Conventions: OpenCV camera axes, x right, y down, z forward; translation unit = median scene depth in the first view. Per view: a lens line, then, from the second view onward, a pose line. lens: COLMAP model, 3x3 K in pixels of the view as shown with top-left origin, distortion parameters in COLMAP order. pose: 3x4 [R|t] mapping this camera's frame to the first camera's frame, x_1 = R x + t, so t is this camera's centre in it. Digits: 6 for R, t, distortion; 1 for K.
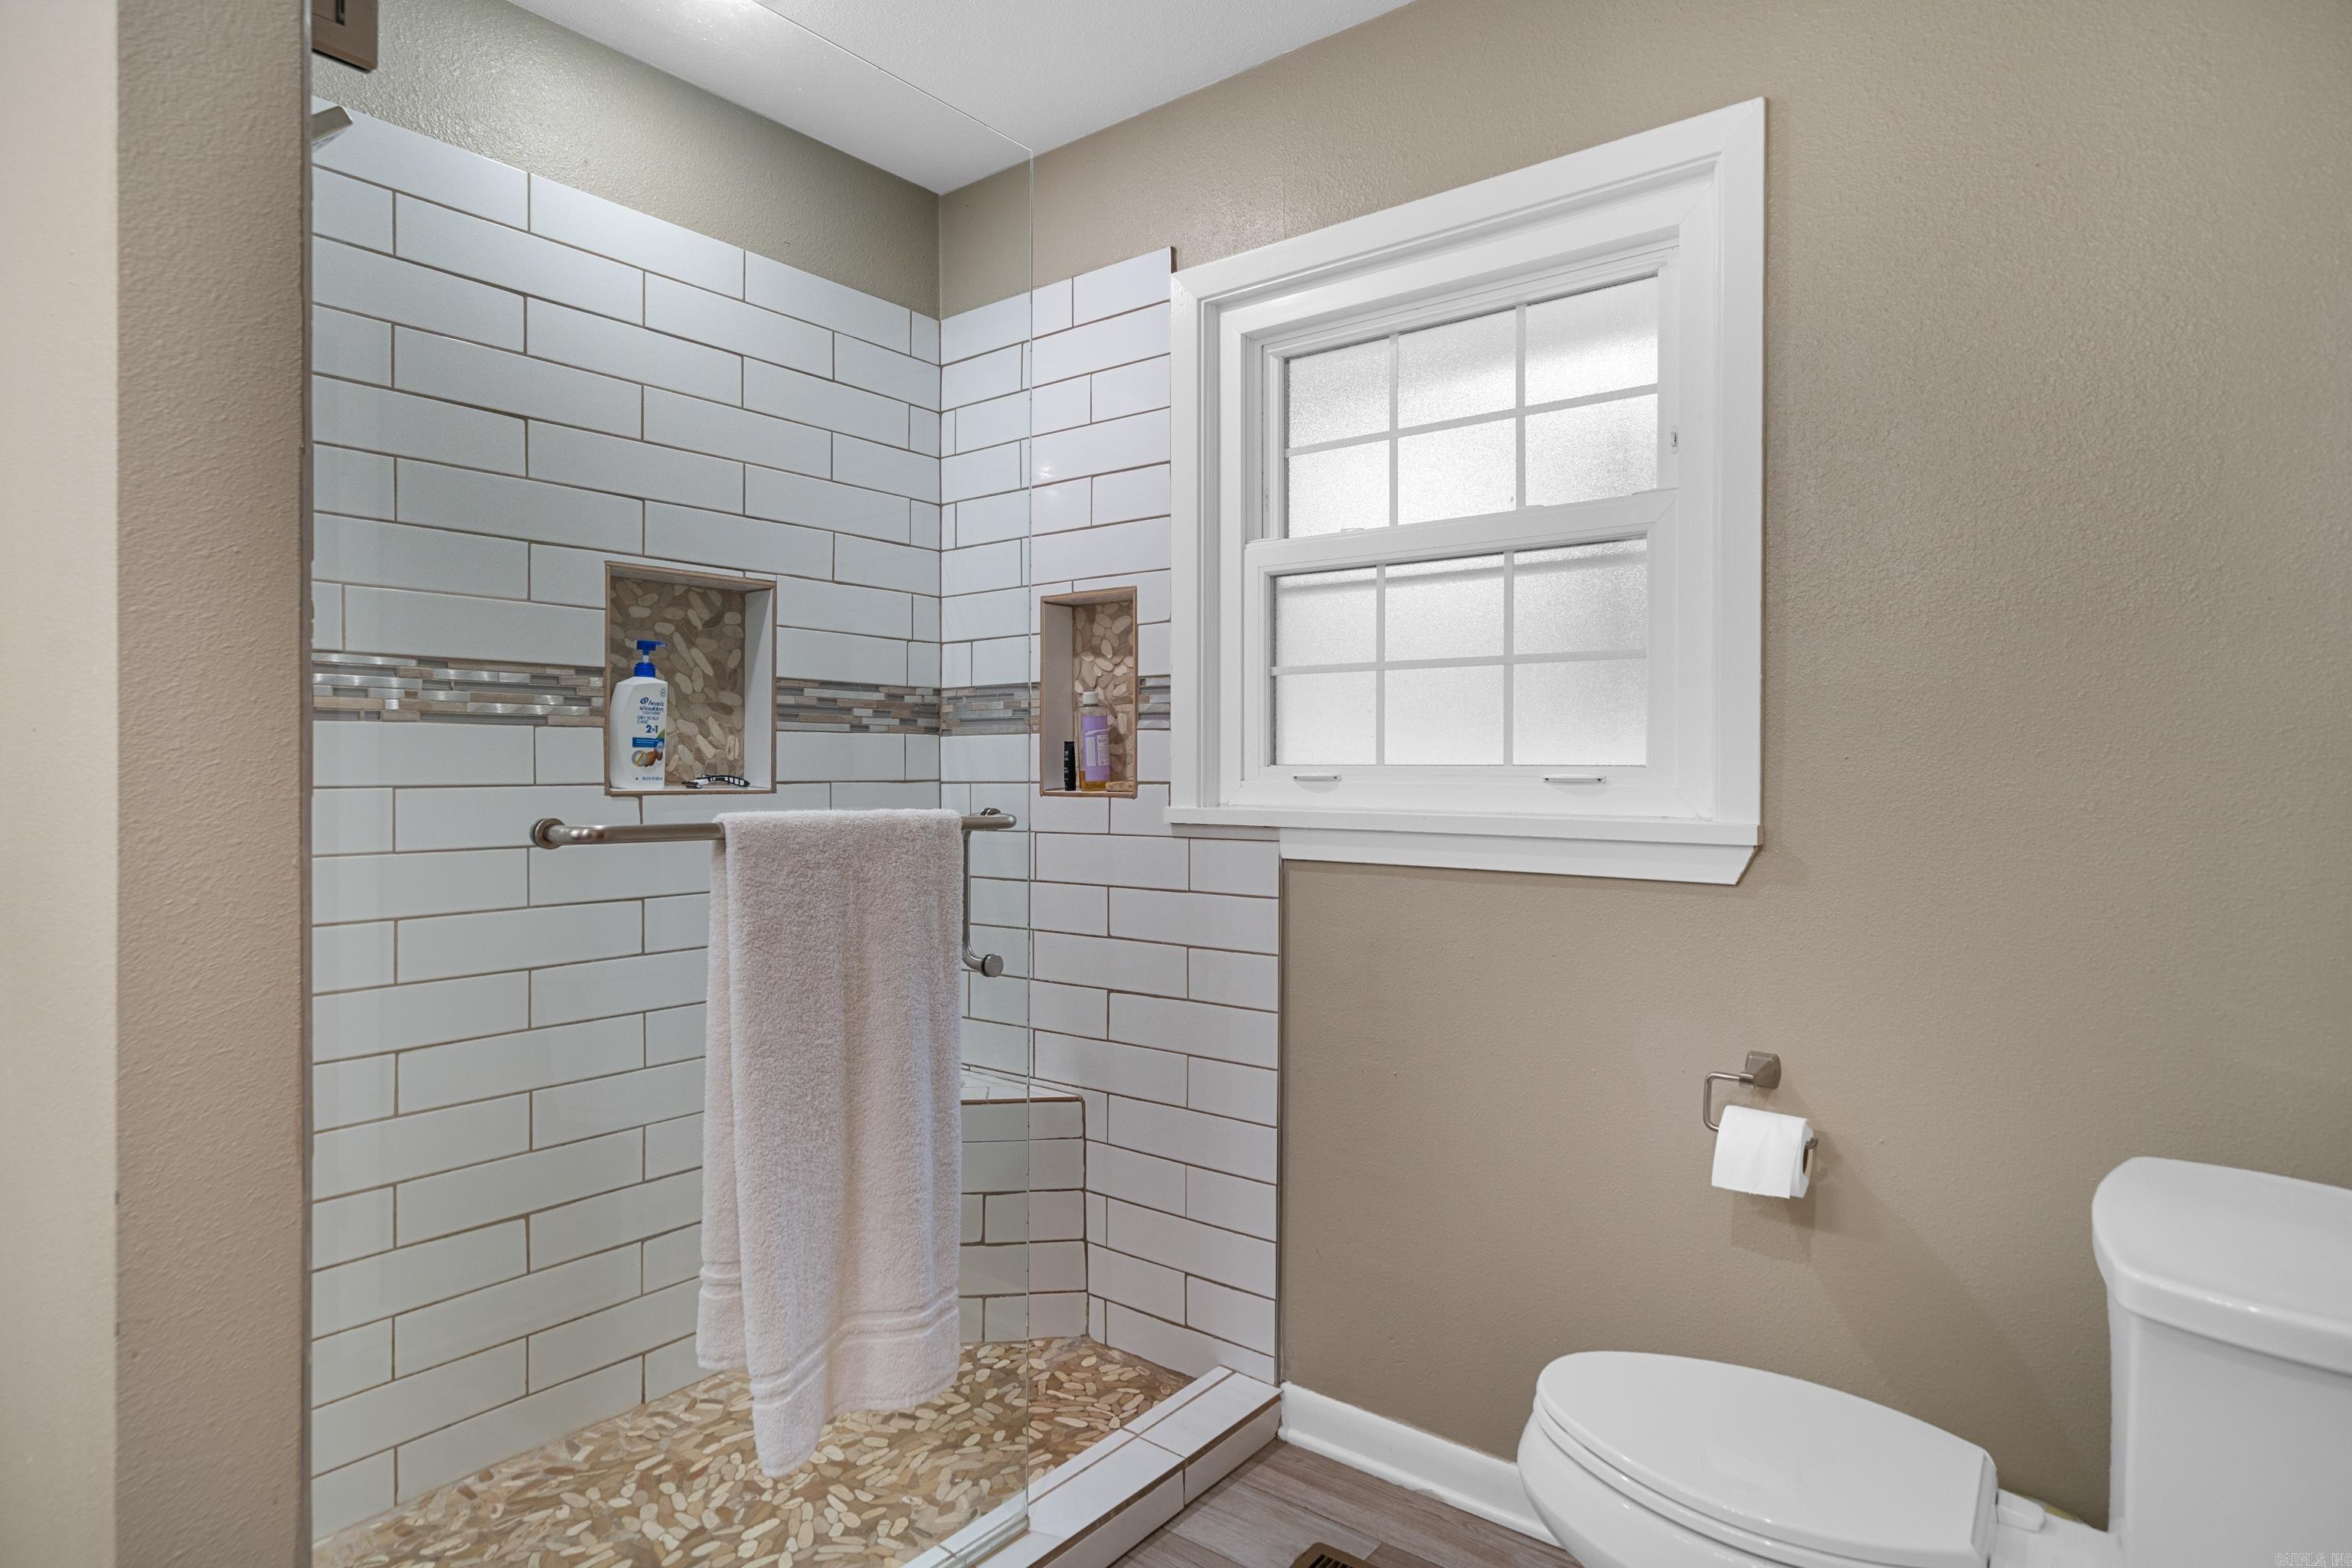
lens RADIAL K [[1288.5, 0, 1171.5], [0, 1288.5, 774.6], [0, 0, 1]] dist [-0.006386, -0.000253]
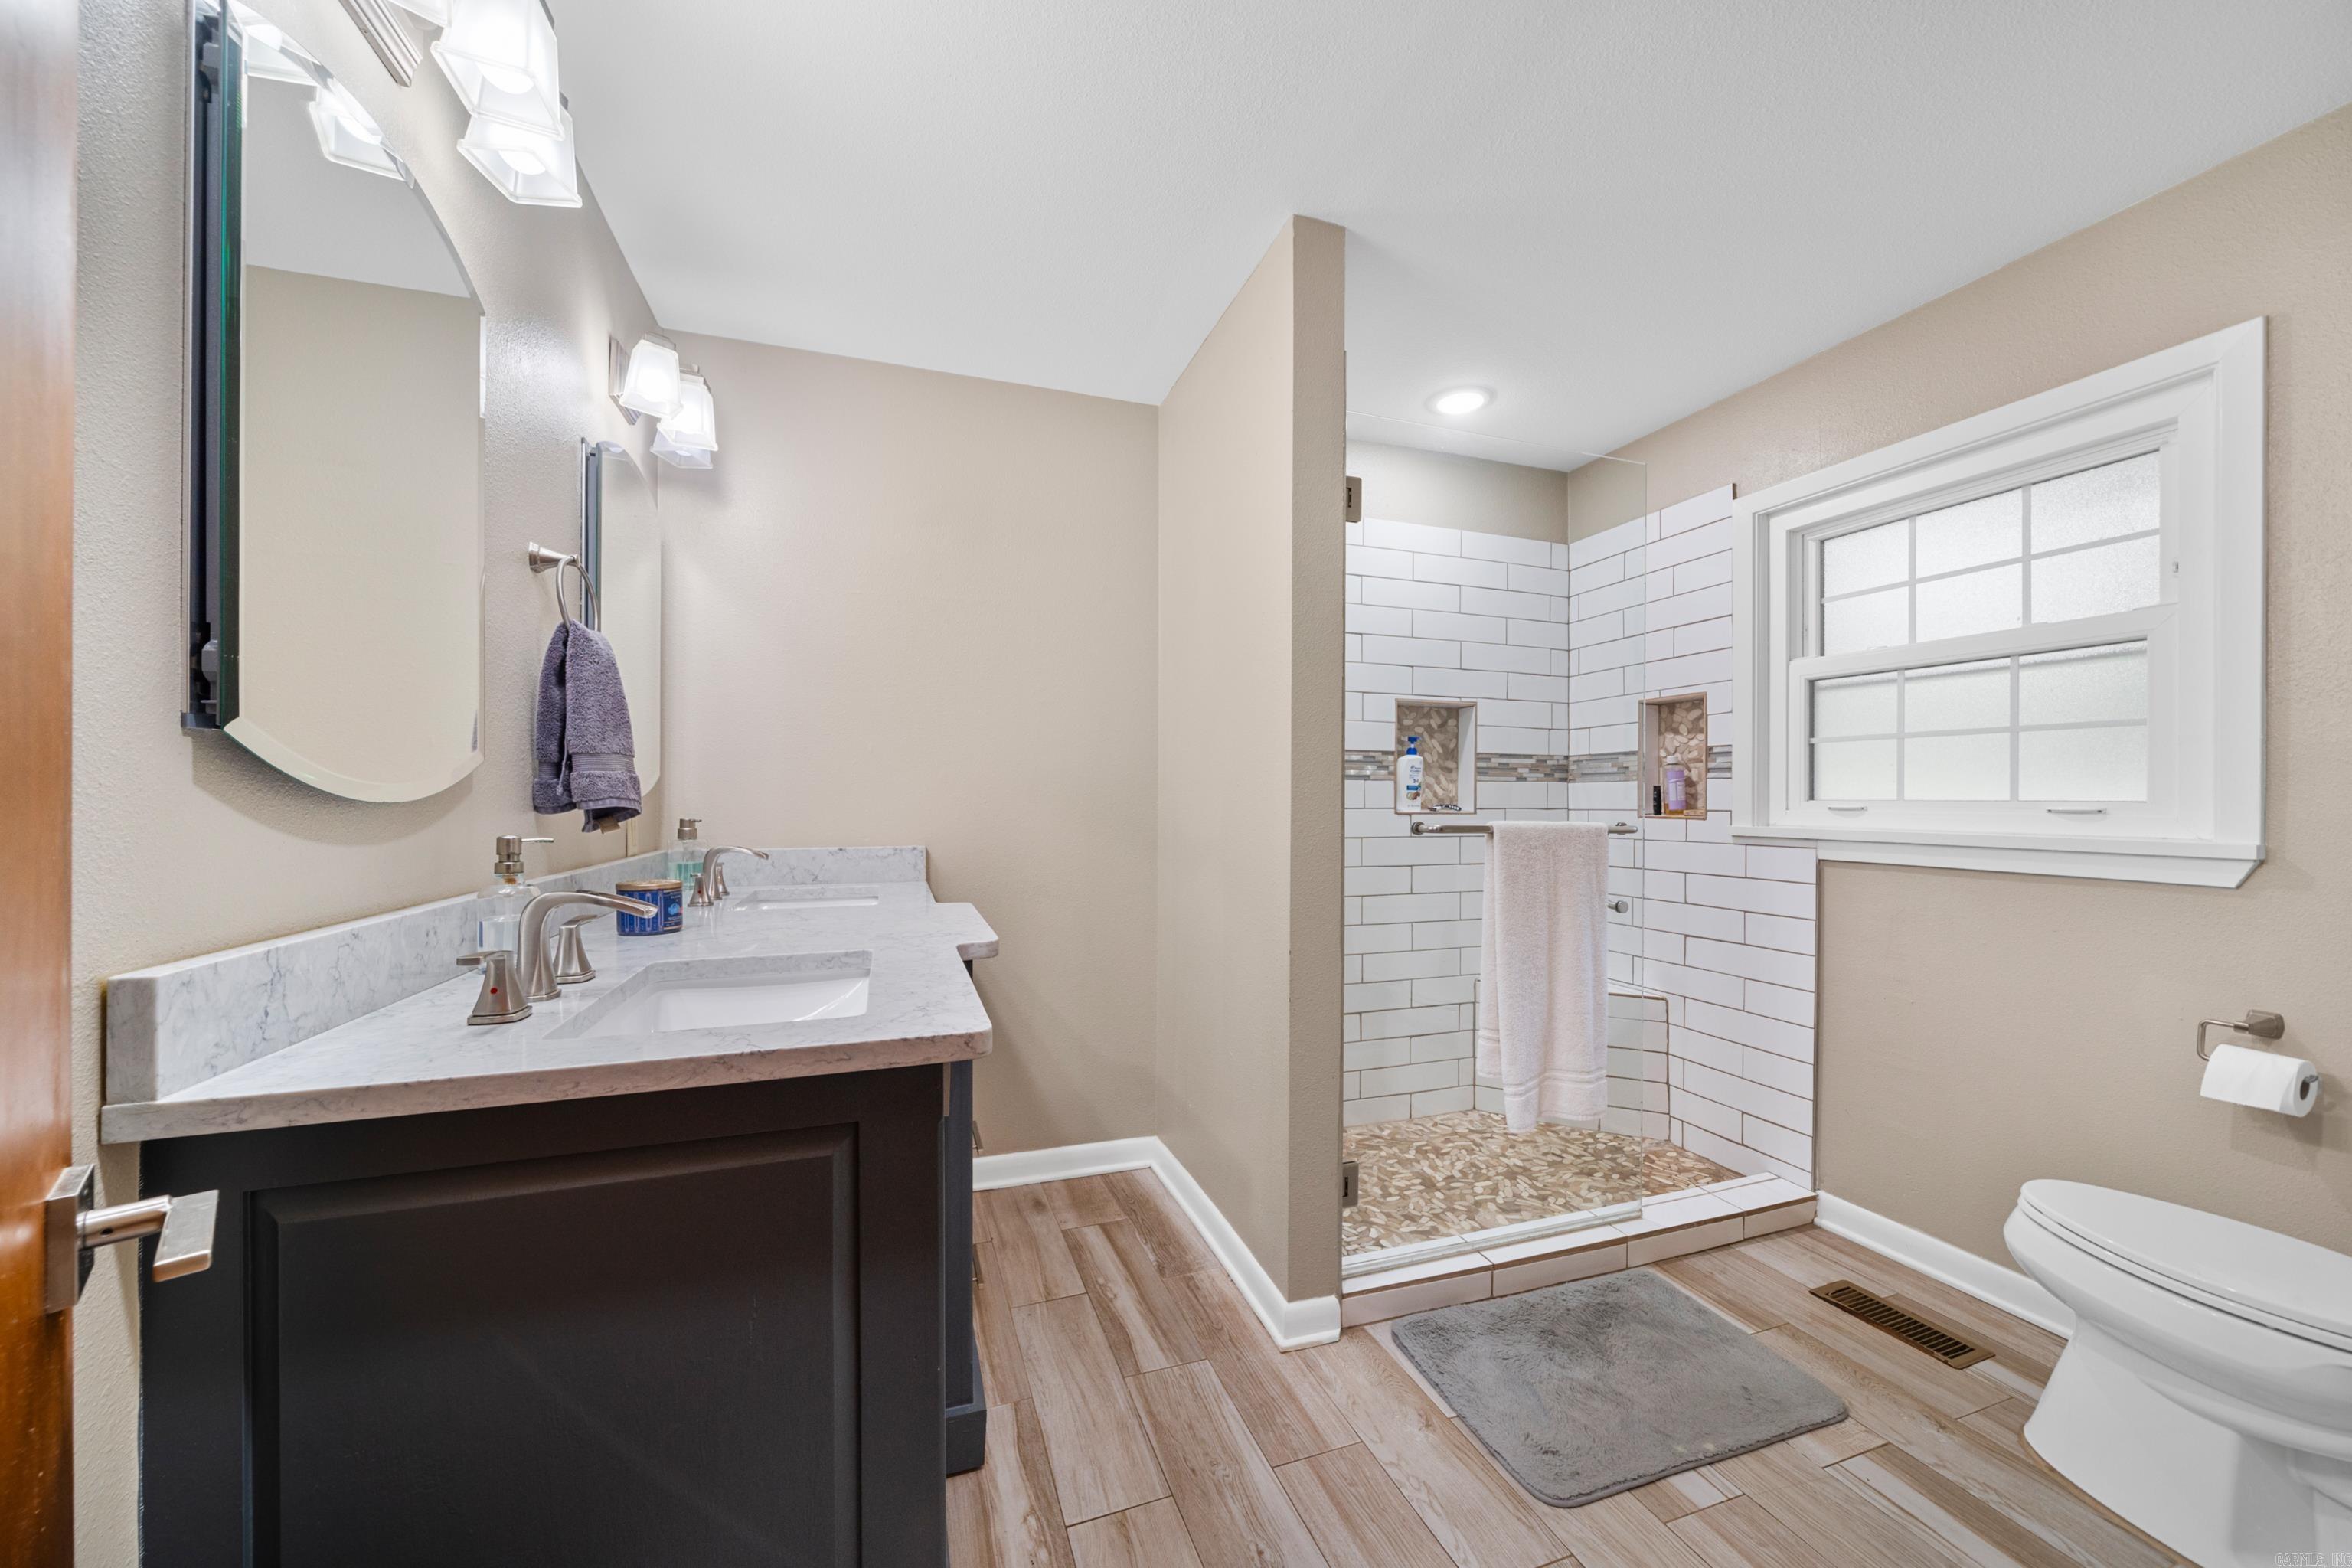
lens RADIAL K [[810.9, 0, 1165.5], [0, 810.9, 798.4], [0, 0, 1]] dist [-0.004983, -0.000155]
pose [[0.829276, 0.001780, -0.558836, -0.025510], [-0.006279, 0.999961, -0.006132, 0.001567], [0.558804, 0.008595, 0.829255, -0.280613]]
